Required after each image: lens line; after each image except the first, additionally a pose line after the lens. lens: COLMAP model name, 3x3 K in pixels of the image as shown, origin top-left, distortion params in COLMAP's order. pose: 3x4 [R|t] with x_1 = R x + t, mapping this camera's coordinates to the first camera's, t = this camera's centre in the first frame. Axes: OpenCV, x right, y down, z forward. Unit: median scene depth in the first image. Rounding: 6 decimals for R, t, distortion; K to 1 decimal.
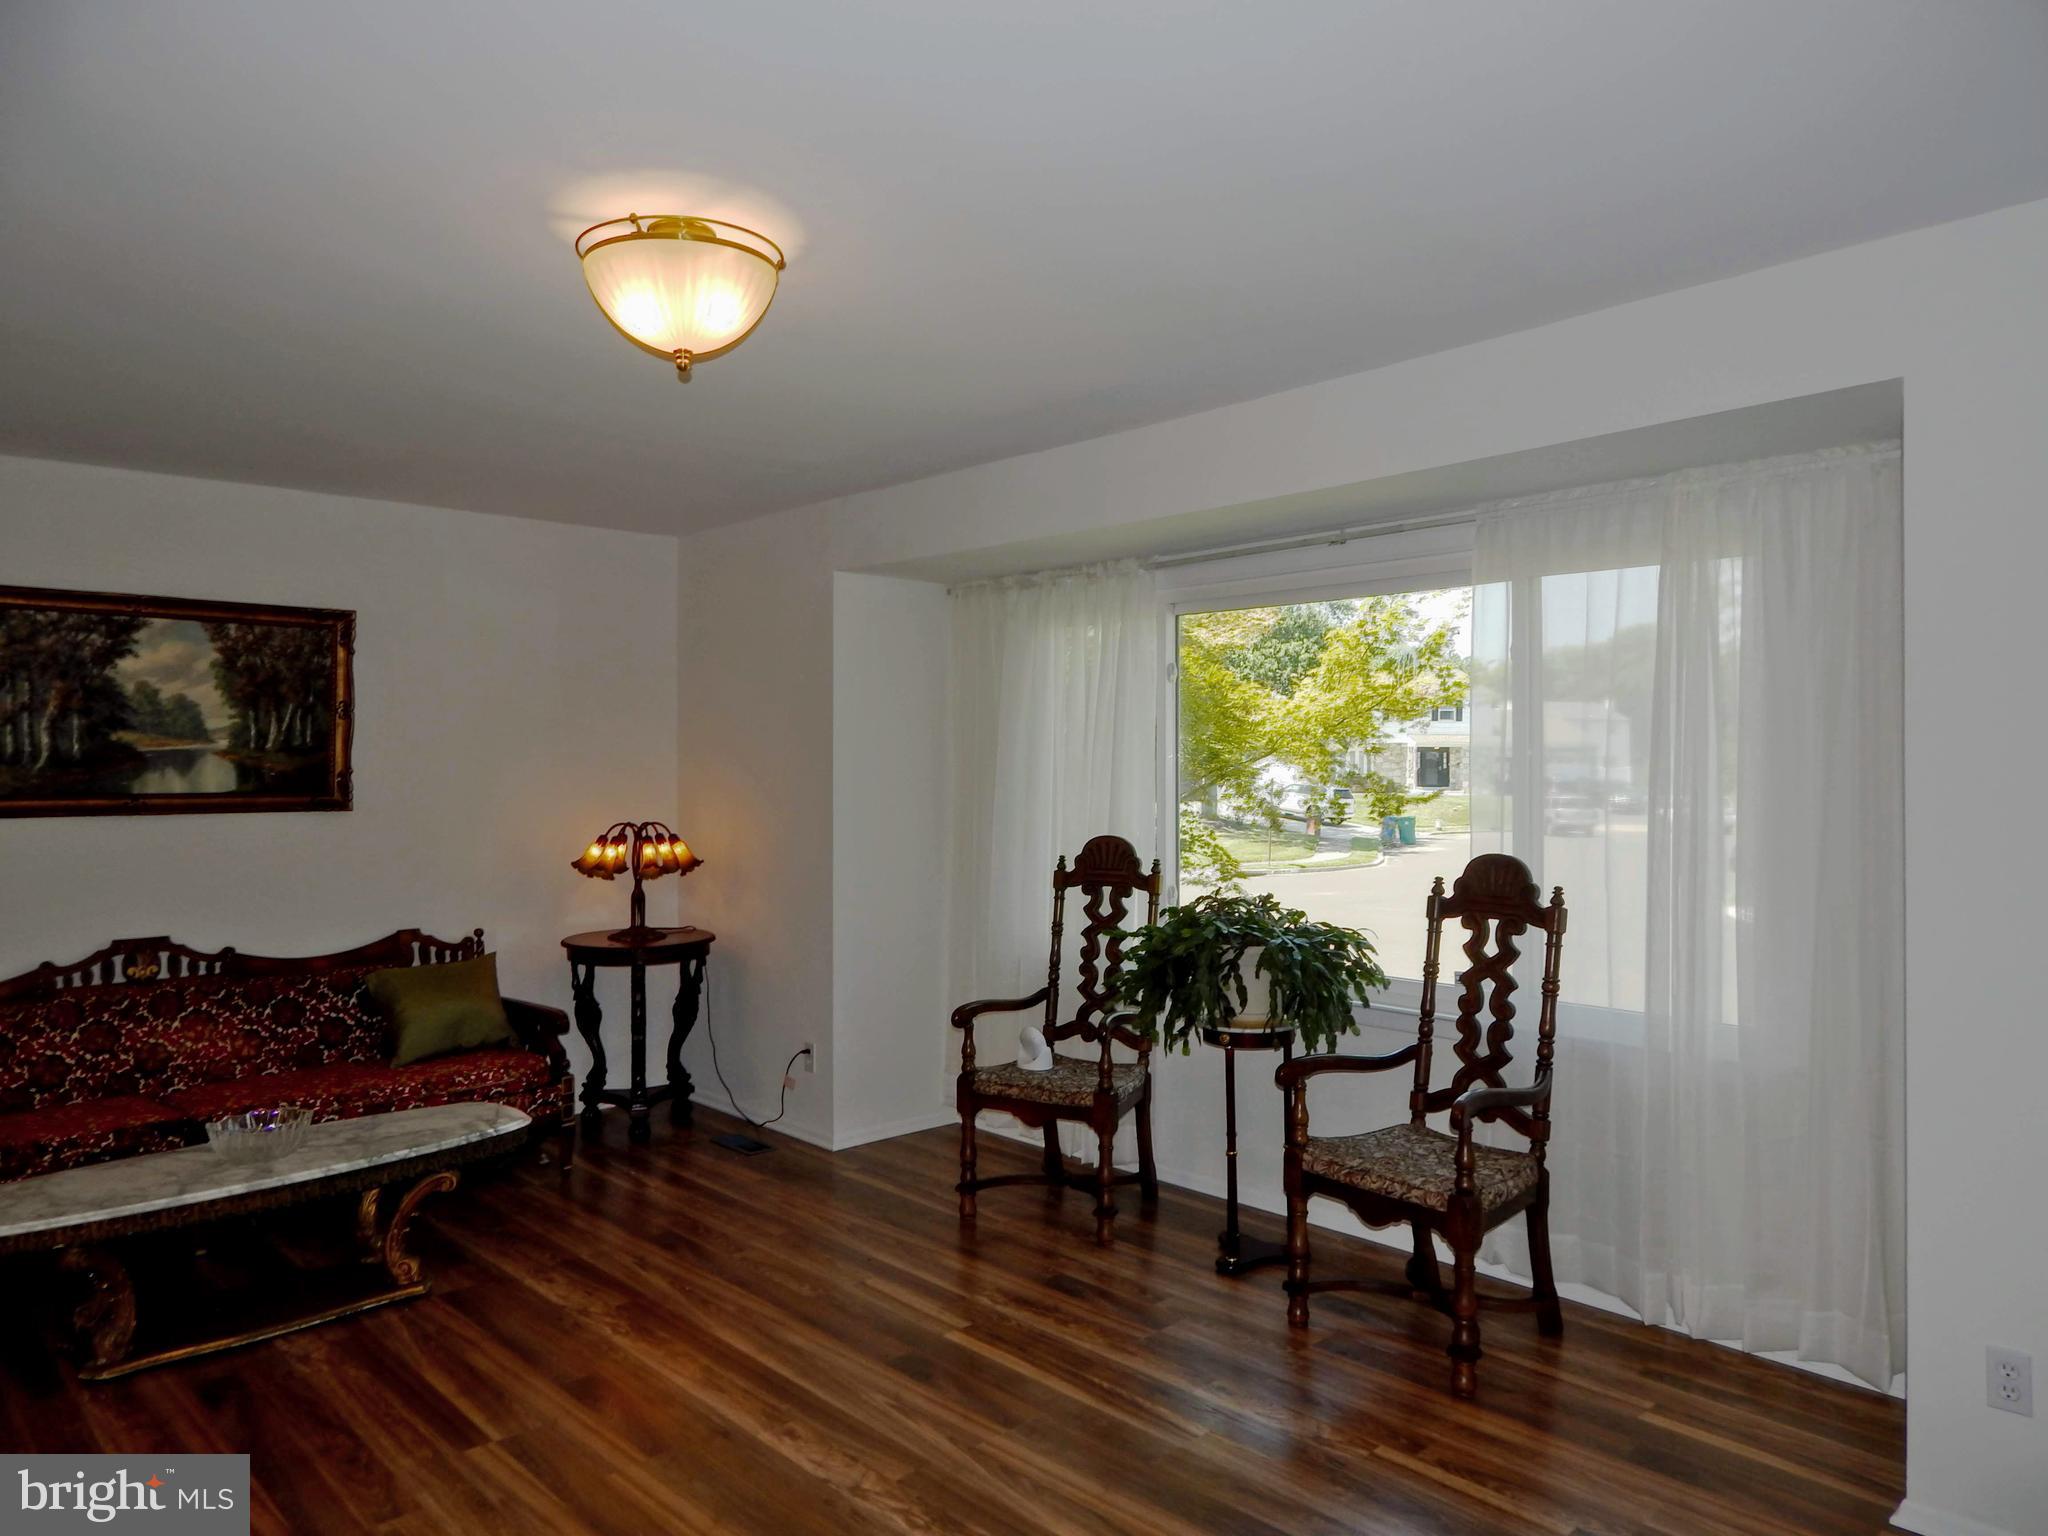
lens RADIAL K [[1369.3, 0, 1024.3], [0, 1369.3, 768.3], [0, 0, 1]] dist [0.019298, -0.008033]
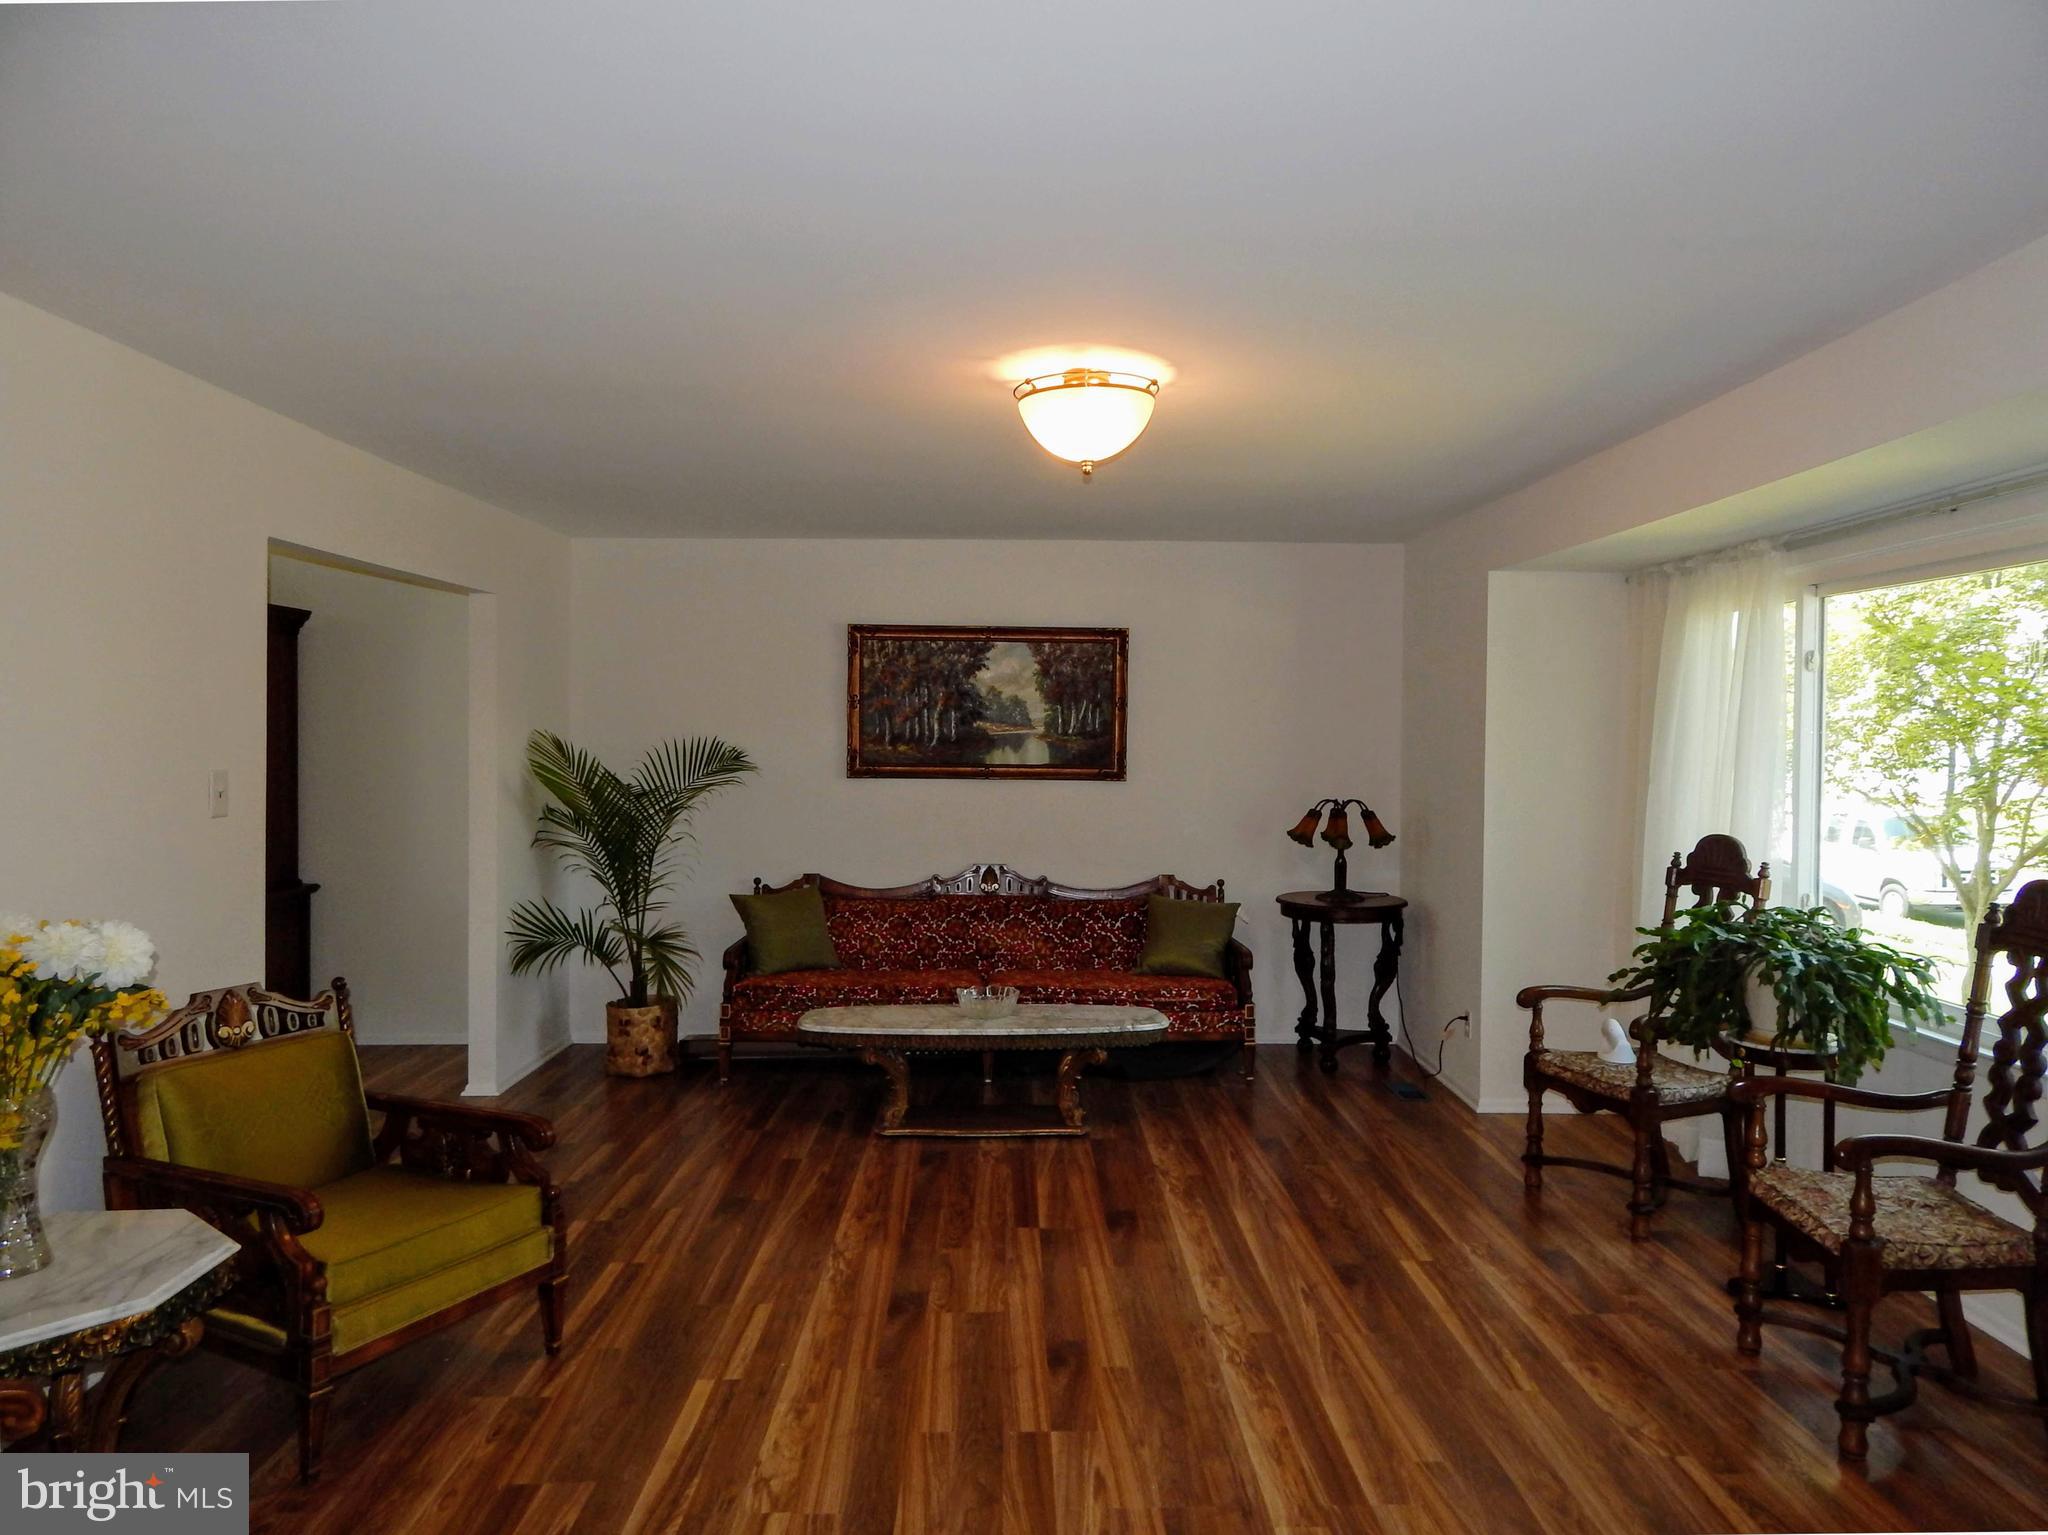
lens RADIAL K [[1369.3, 0, 1016.9], [0, 1369.3, 760.3], [0, 0, 1]] dist [0.019298, -0.008033]
pose [[0.737317, 0.023624, -0.675134, 0.350829], [-0.012803, 0.999698, 0.020999, -0.016424], [0.675426, -0.006839, 0.737396, -0.038747]]
